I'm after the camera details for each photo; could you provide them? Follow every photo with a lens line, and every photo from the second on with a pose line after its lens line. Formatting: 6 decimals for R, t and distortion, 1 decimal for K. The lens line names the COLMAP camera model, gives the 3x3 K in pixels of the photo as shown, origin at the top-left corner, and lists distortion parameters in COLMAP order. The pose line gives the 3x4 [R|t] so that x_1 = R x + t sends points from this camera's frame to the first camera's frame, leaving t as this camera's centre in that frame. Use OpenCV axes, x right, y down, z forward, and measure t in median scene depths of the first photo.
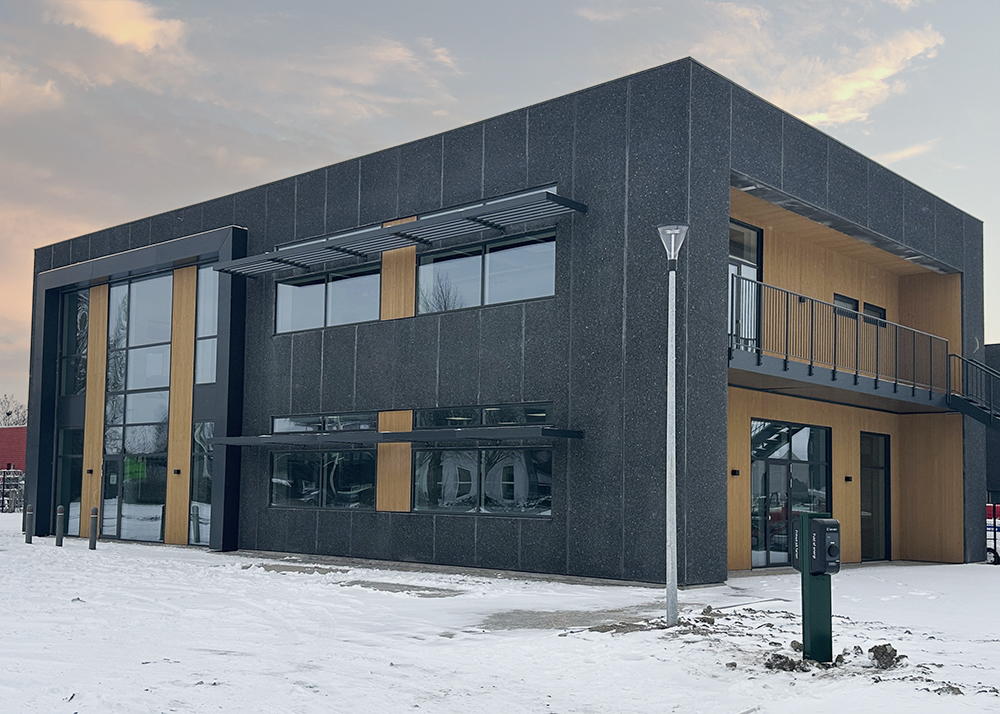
lens RADIAL K [[1073.1, 0, 498.7], [0, 1073.1, 439.9], [0, 0, 1]] dist [0.024574, 0.016167]
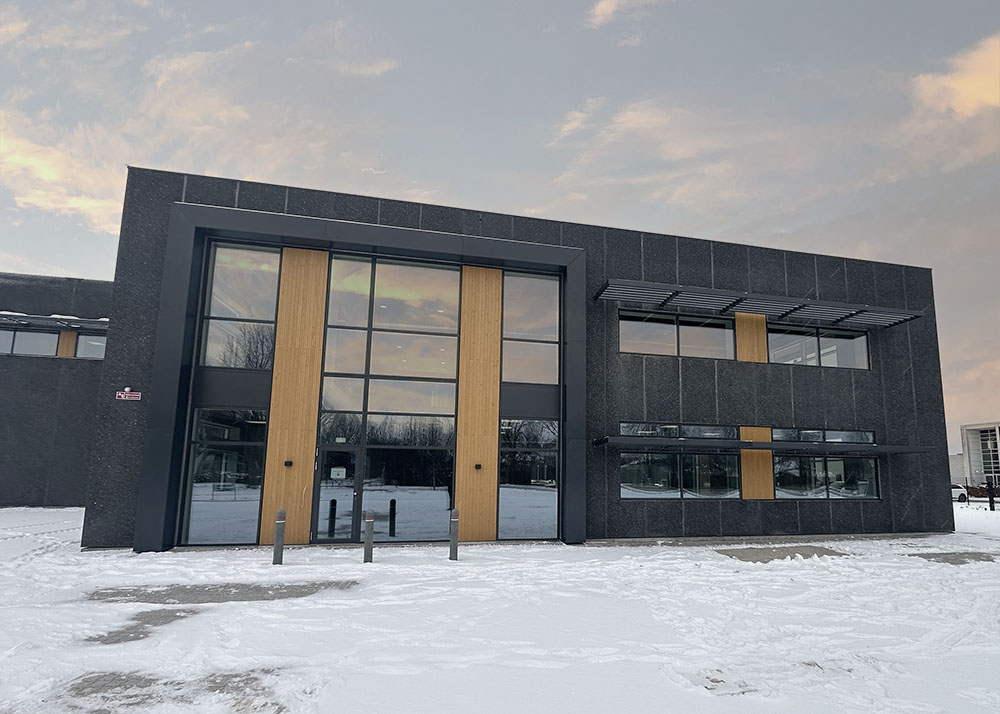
lens RADIAL K [[594.7, 0, 500.7], [0, 594.7, 382.3], [0, 0, 1]] dist [-0.001050, -0.000682]
pose [[0.550888, 0.120451, 0.825841, -0.805267], [-0.039388, 0.992180, -0.118438, 0.017829], [-0.833649, 0.032718, 0.551325, 0.731012]]
